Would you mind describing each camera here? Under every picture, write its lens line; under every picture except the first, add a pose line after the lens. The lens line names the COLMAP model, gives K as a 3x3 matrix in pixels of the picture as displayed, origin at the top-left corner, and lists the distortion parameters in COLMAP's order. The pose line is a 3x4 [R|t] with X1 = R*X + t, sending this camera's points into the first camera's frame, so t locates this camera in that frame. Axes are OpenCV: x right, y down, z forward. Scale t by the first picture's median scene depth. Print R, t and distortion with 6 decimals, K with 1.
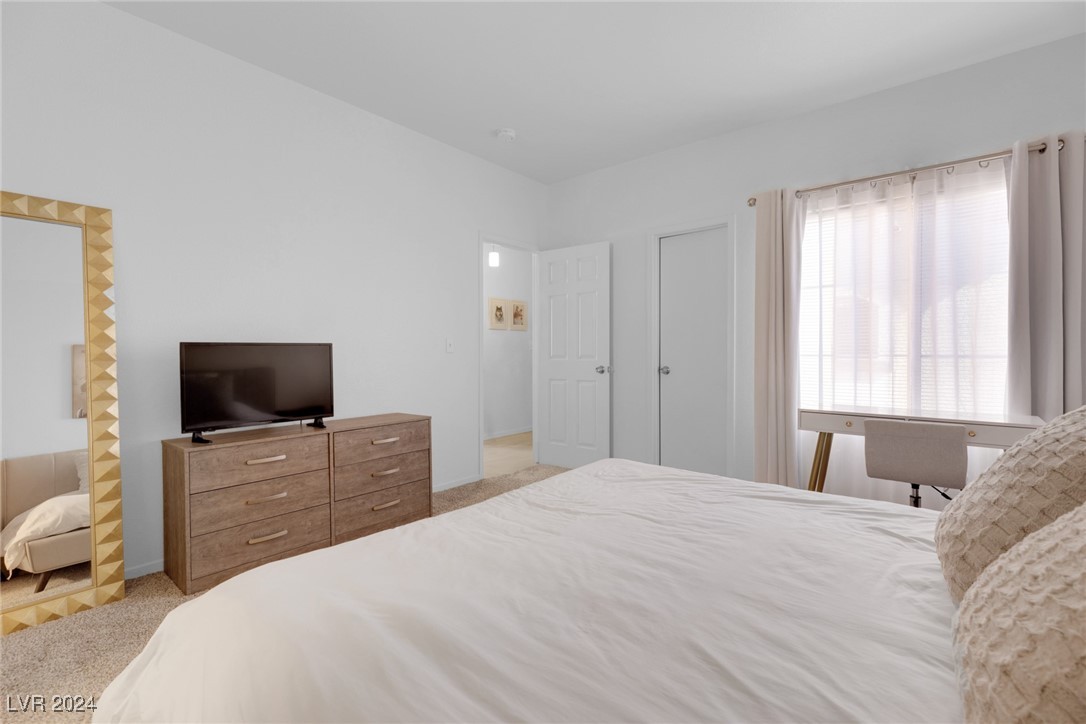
lens RADIAL K [[485.0, 0, 546.5], [0, 485.0, 356.3], [0, 0, 1]] dist [0.003002, 0.000131]
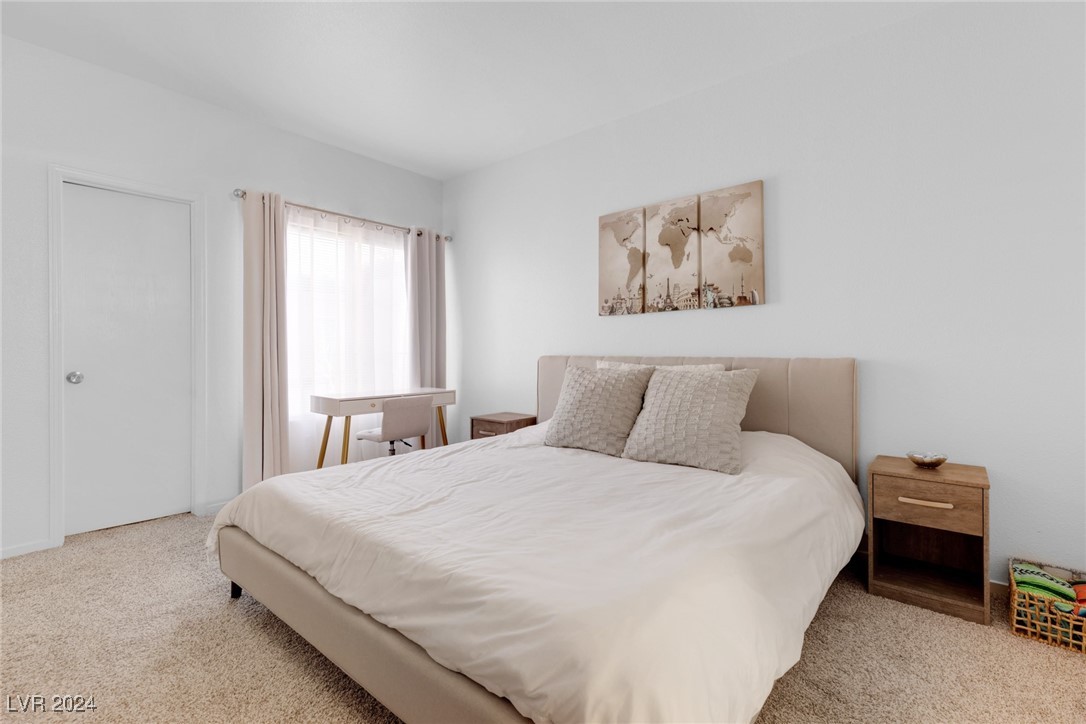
lens RADIAL K [[485.0, 0, 546.5], [0, 485.0, 361.2], [0, 0, 1]] dist [0.003002, 0.000131]
pose [[-0.003483, -0.018579, 0.999821, -0.701436], [0.008487, 0.999791, 0.018608, -0.000215], [-0.999958, 0.008550, -0.003324, 0.538120]]
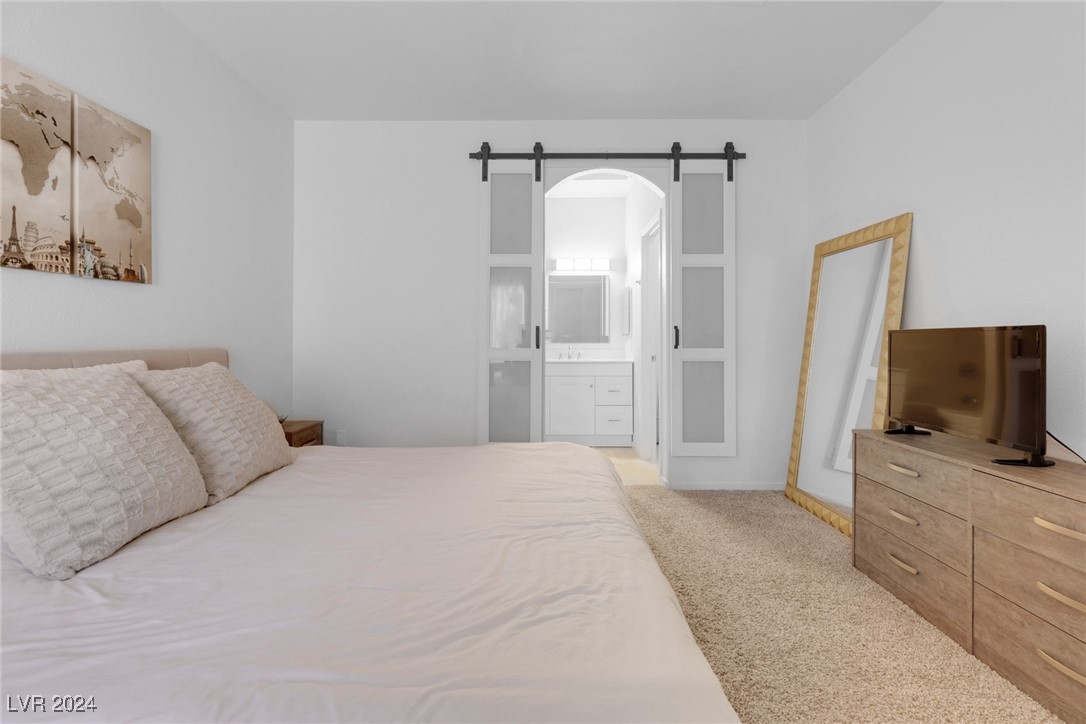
lens RADIAL K [[485.0, 0, 552.6], [0, 485.0, 339.6], [0, 0, 1]] dist [0.003002, 0.000131]
pose [[-0.773345, 0.000697, -0.633985, 0.397542], [-0.004031, 0.999974, 0.006016, -0.011945], [0.633973, 0.007208, -0.773322, 1.202752]]
